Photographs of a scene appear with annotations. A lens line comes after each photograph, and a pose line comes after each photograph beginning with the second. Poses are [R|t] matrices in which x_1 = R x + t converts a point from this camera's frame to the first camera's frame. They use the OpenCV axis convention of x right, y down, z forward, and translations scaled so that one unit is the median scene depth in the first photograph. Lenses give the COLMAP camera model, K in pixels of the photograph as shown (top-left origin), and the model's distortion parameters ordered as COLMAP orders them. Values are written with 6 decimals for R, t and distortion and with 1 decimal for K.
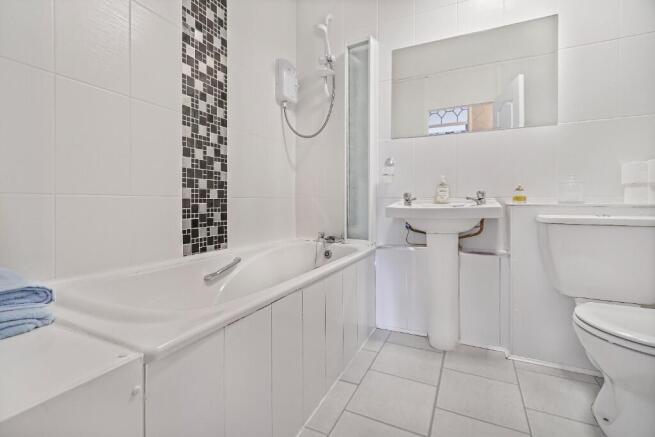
lens RADIAL K [[307.7, 0, 324.0], [0, 307.7, 200.3], [0, 0, 1]] dist [-0.001723, -0.000979]
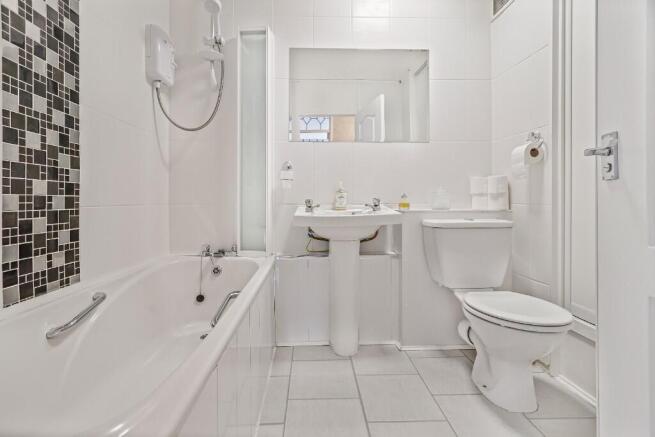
lens RADIAL K [[307.7, 0, 324.0], [0, 307.7, 200.3], [0, 0, 1]] dist [-0.001723, -0.000979]
pose [[0.881957, -0.001208, 0.471329, -0.157186], [0.001463, 0.999999, -0.000174, -0.023227], [-0.471328, 0.000842, 0.881958, 0.144212]]
